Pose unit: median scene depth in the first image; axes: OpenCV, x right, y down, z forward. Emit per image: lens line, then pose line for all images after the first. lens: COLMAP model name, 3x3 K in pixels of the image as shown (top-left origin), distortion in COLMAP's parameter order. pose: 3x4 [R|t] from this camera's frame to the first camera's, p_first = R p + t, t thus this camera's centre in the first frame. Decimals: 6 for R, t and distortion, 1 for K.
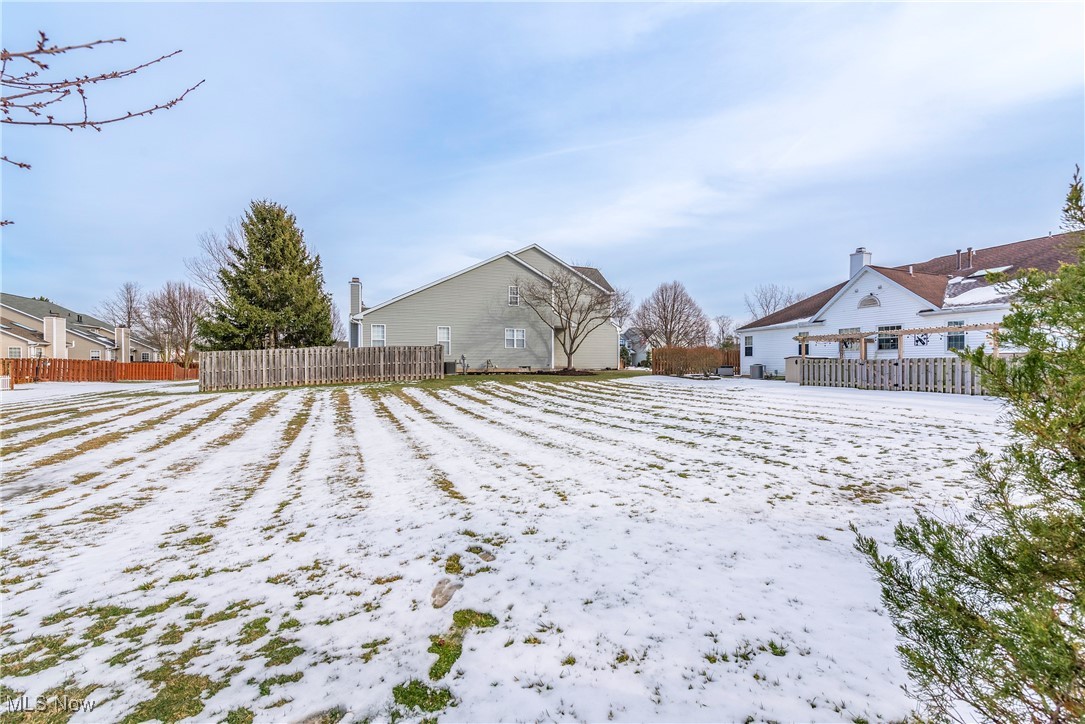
lens RADIAL K [[426.8, 0, 542.0], [0, 426.8, 362.7], [0, 0, 1]] dist [0.003626, -0.001077]
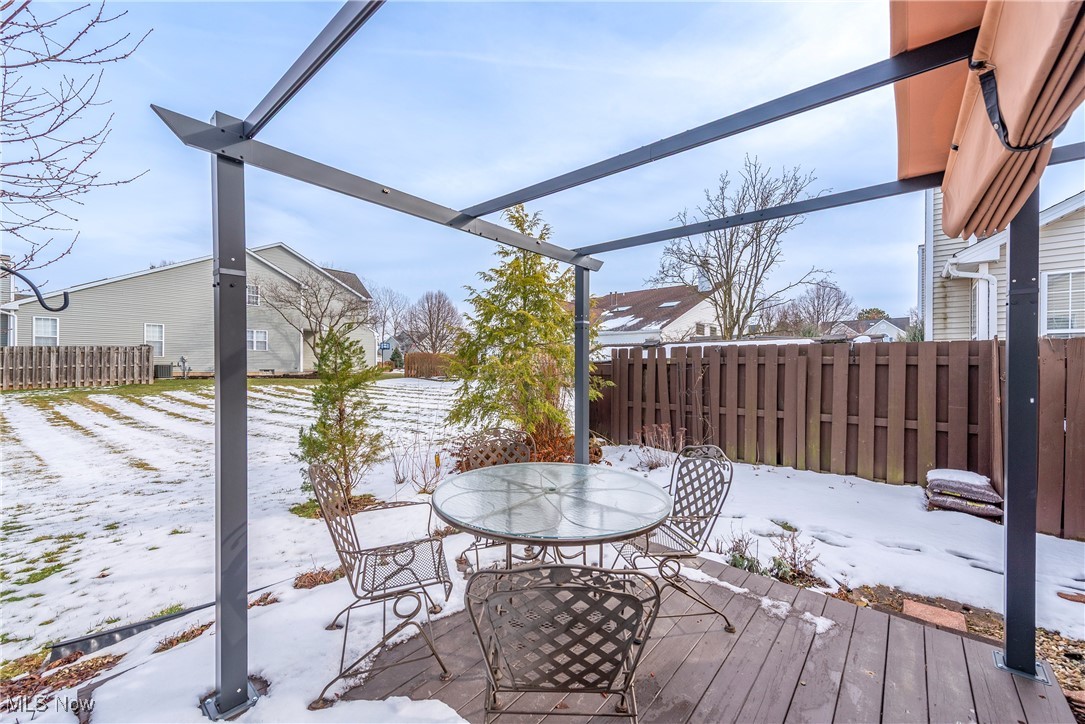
lens RADIAL K [[426.8, 0, 546.1], [0, 426.8, 367.9], [0, 0, 1]] dist [0.003626, -0.001077]
pose [[0.873857, 0.003508, 0.486170, 0.054489], [-0.006581, 0.999968, 0.004614, -0.005356], [-0.486138, -0.007231, 0.873852, -0.184055]]
